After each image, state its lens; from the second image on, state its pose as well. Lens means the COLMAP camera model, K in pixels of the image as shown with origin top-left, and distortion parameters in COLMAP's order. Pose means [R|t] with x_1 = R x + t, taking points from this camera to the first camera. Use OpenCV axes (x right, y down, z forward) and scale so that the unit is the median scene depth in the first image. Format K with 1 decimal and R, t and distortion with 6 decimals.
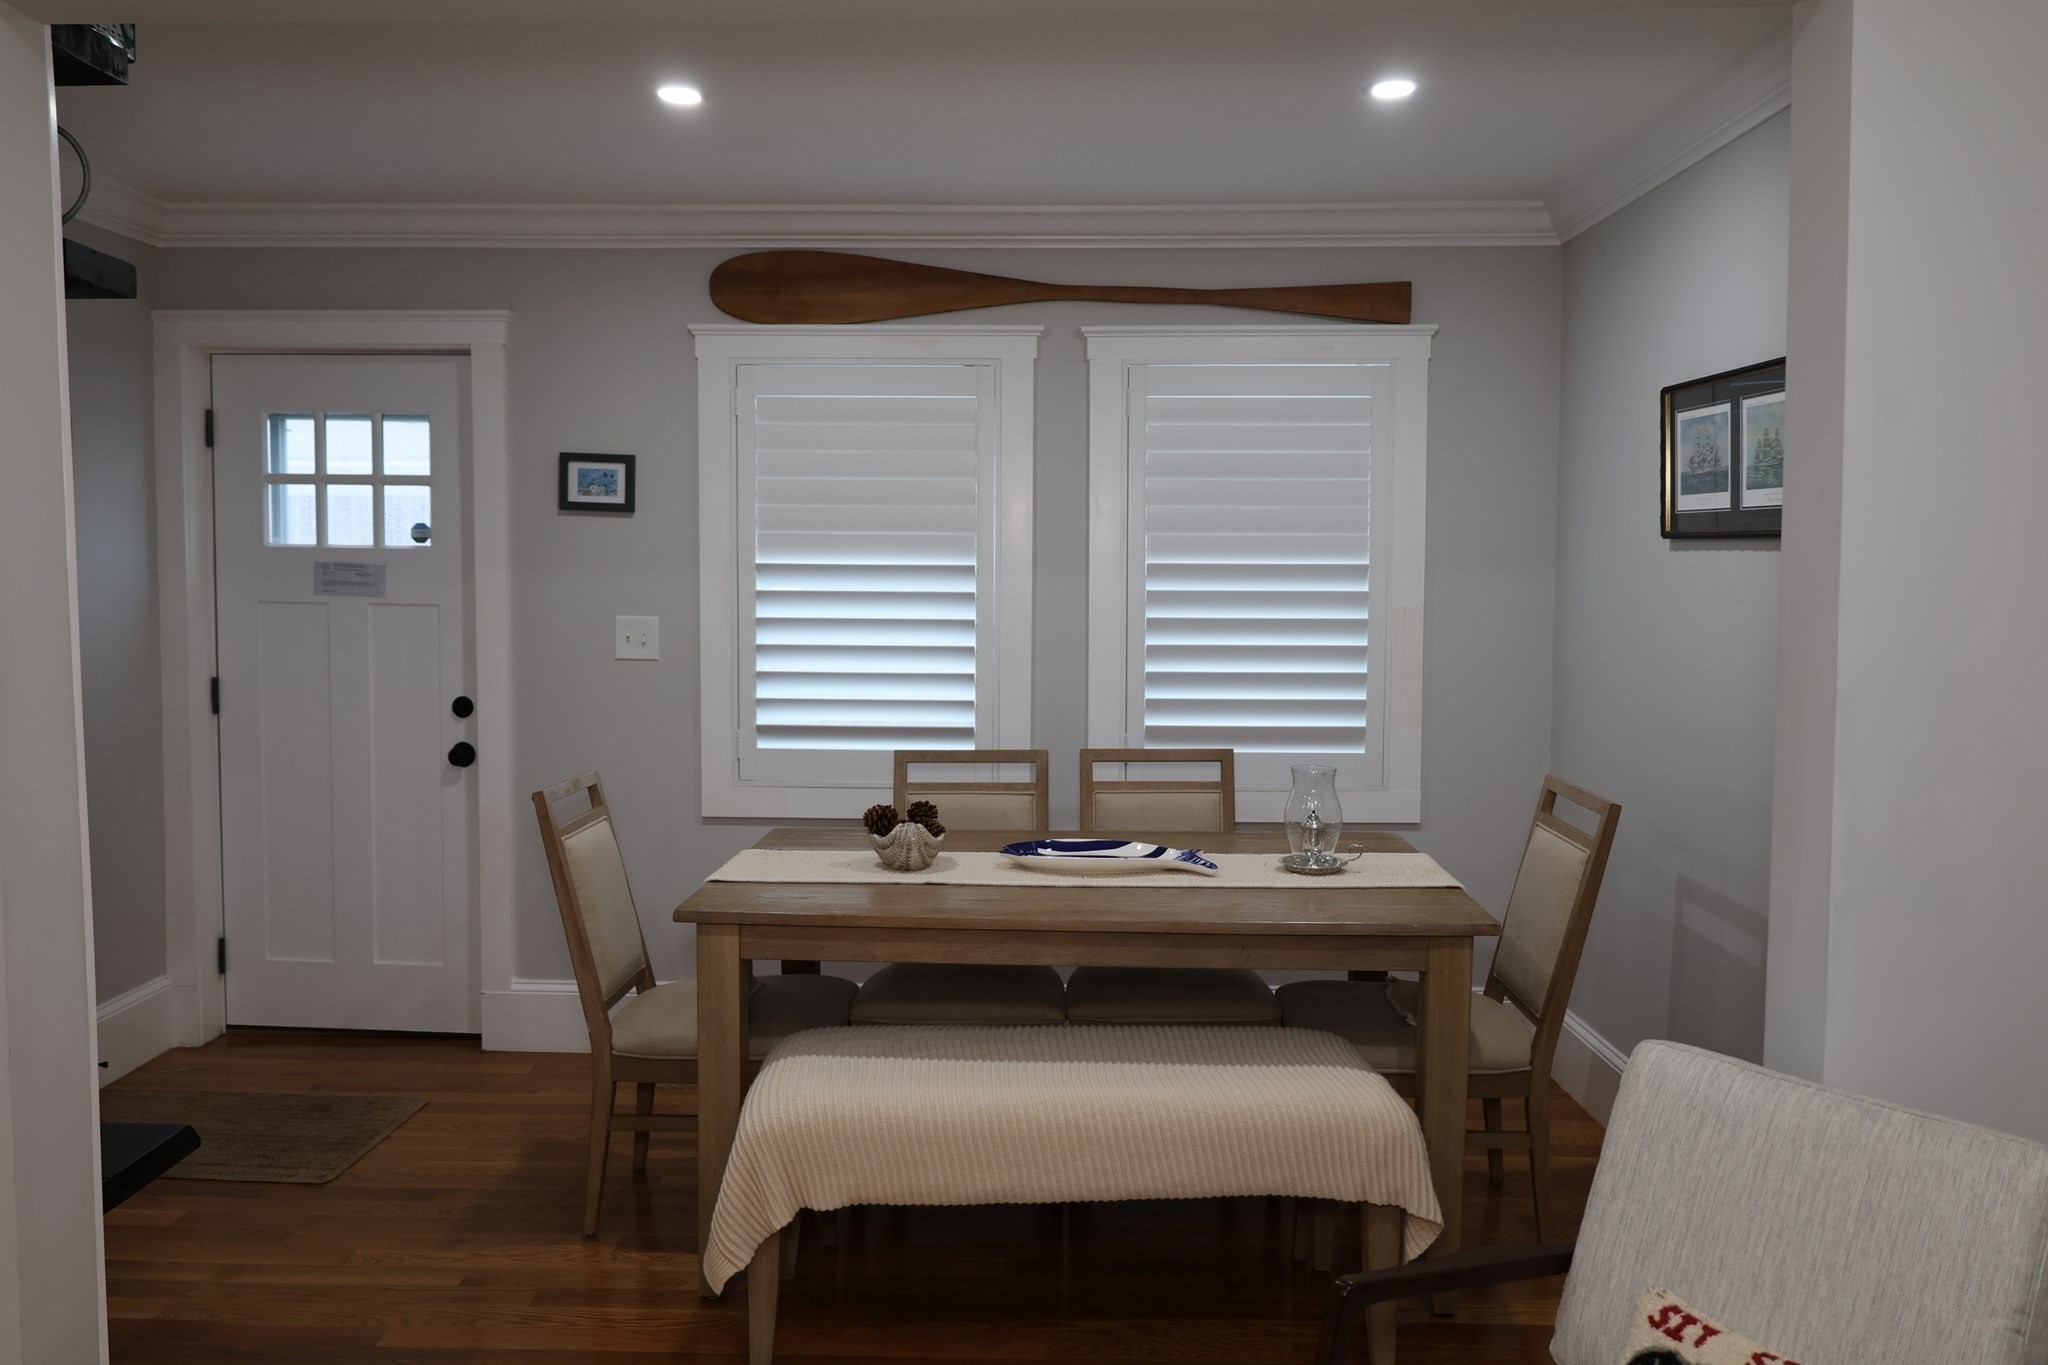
lens RADIAL K [[1872.4, 0, 1024.0], [0, 1872.4, 682.5], [0, 0, 1]] dist [-0.000970, 0.001228]
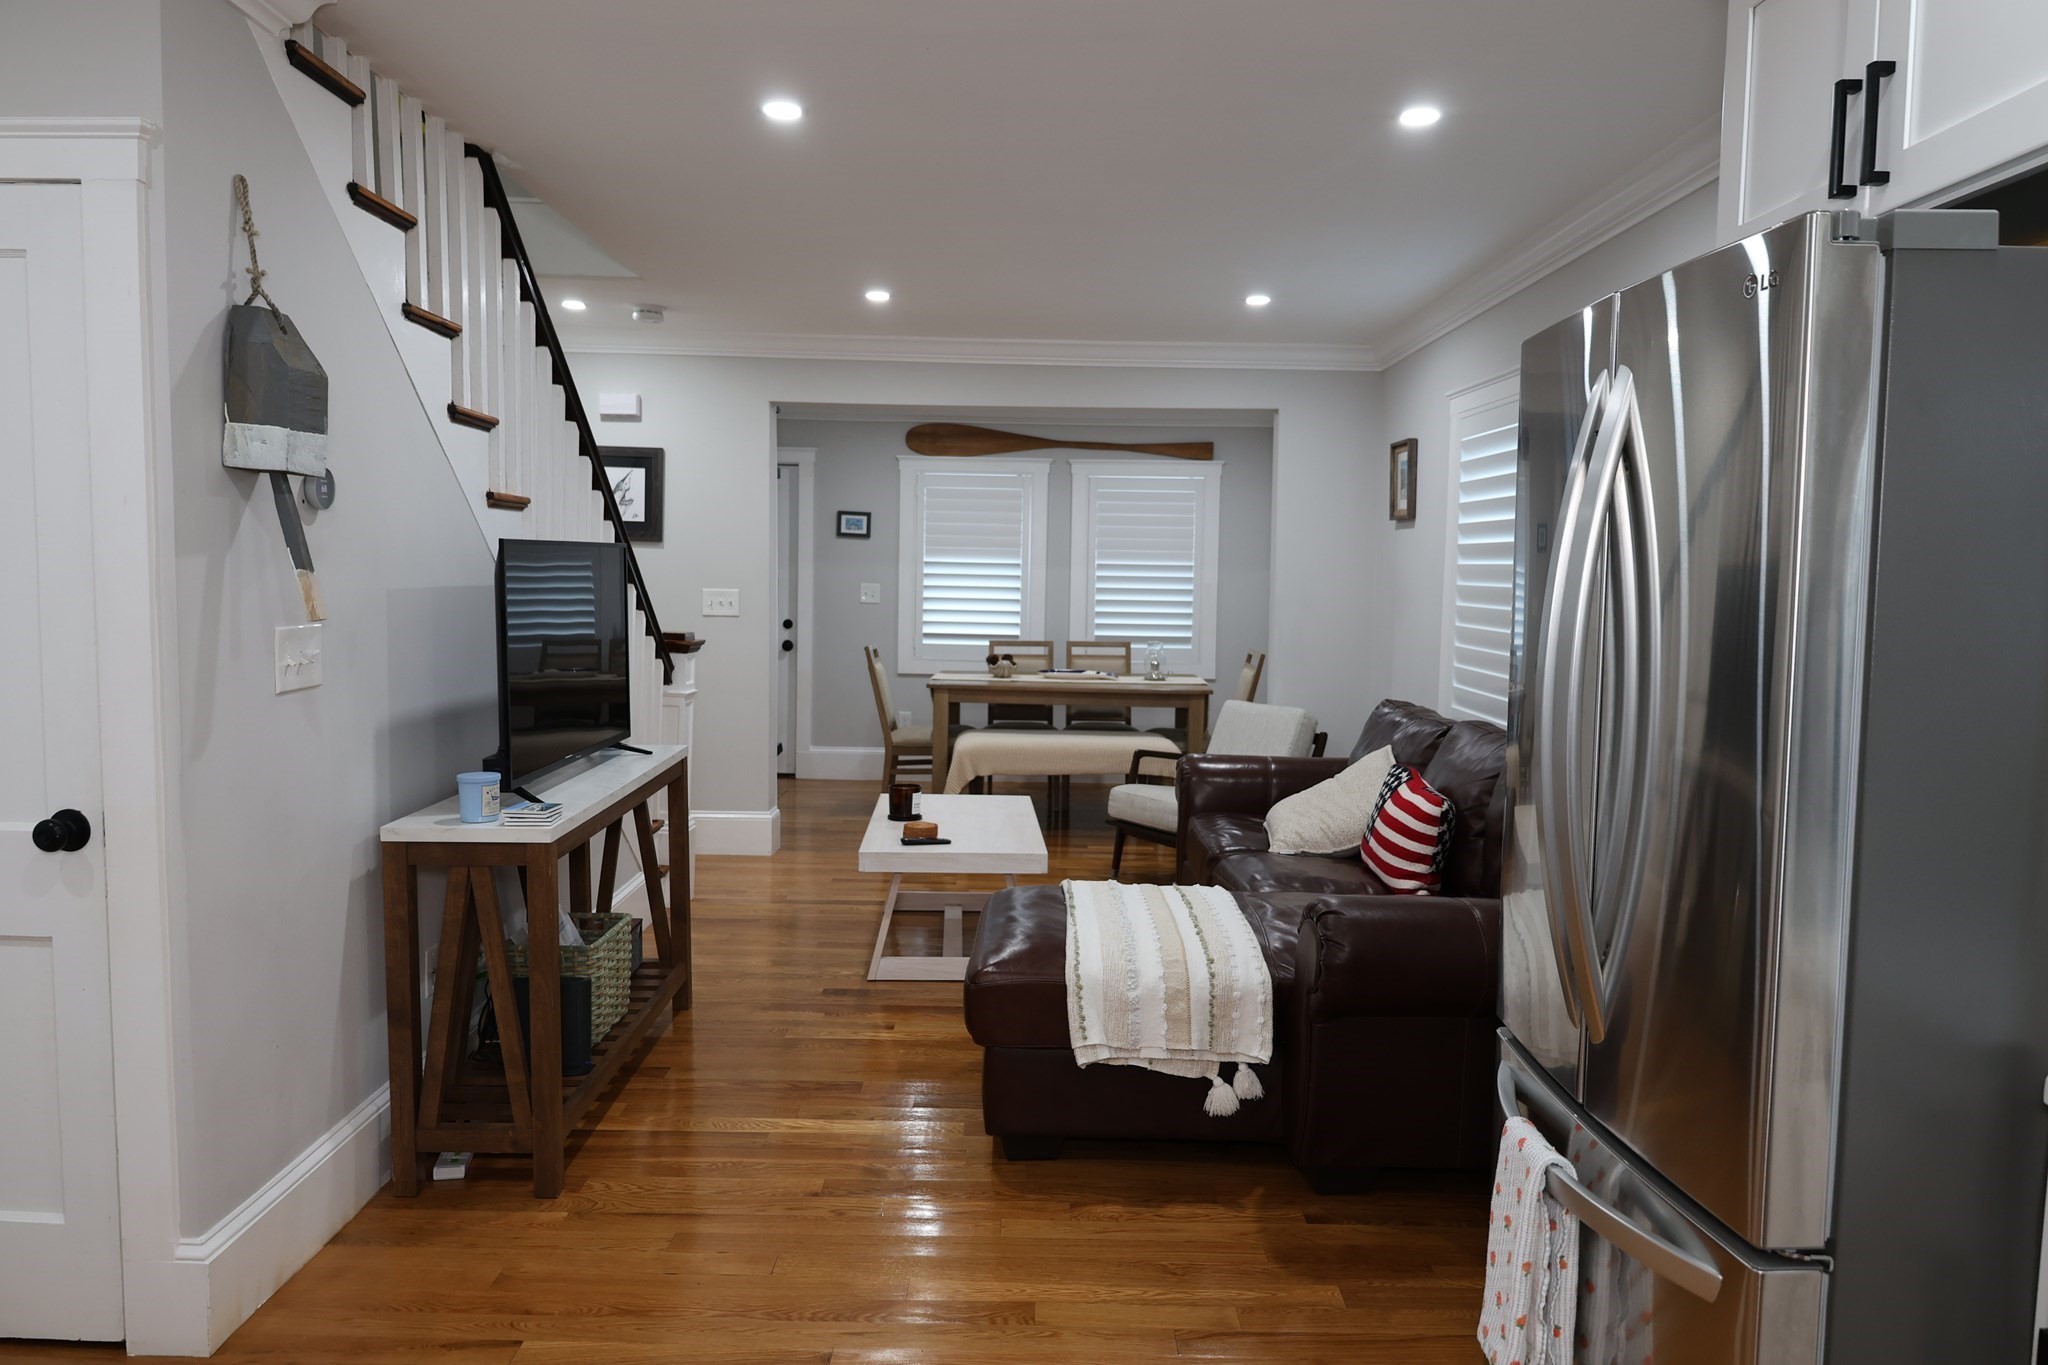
lens RADIAL K [[1389.6, 0, 1024.0], [0, 1389.6, 682.5], [0, 0, 1]] dist [-0.026363, 0.018782]
pose [[0.999889, 0.012790, 0.007659, -0.033506], [-0.012959, 0.999664, 0.022448, 0.044377], [-0.007369, -0.022545, 0.999719, -0.690246]]
